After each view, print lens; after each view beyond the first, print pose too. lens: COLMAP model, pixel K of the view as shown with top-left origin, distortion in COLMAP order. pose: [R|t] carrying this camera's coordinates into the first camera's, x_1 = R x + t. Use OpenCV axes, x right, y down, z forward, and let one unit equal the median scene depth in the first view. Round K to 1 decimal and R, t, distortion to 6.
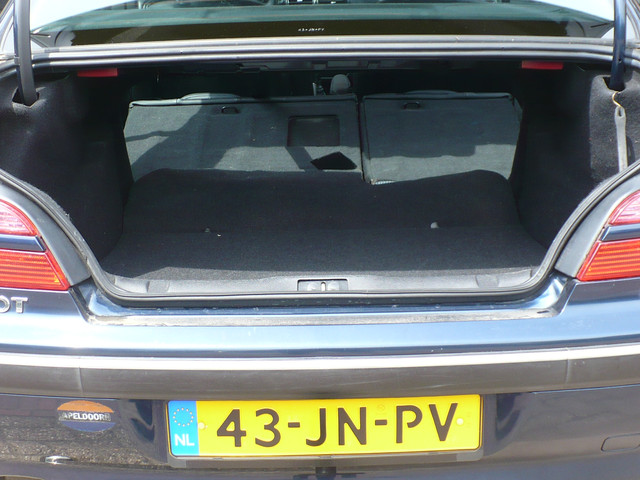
lens RADIAL K [[1198.0, 0, 320.0], [0, 1198.0, 240.0], [0, 0, 1]] dist [-0.202658, -0.048724]
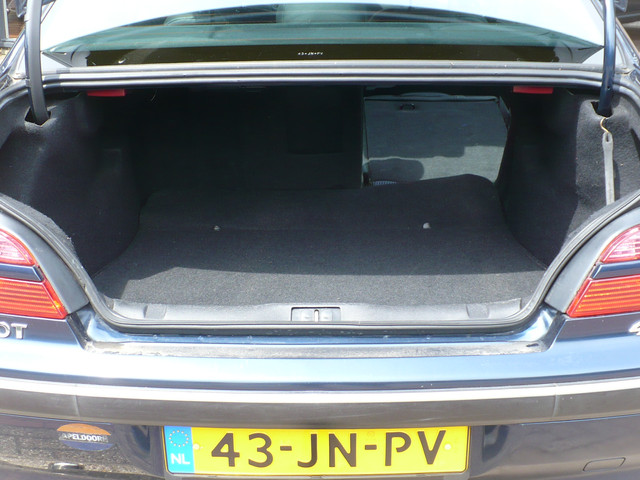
lens RADIAL K [[996.4, 0, 295.7], [0, 996.4, 239.0], [0, 0, 1]] dist [-0.229514, 0.067755]
pose [[0.999335, 0.013680, -0.033791, 0.012848], [-0.012109, 0.998856, 0.046261, -0.064769], [0.034386, -0.045821, 0.998358, 0.158525]]
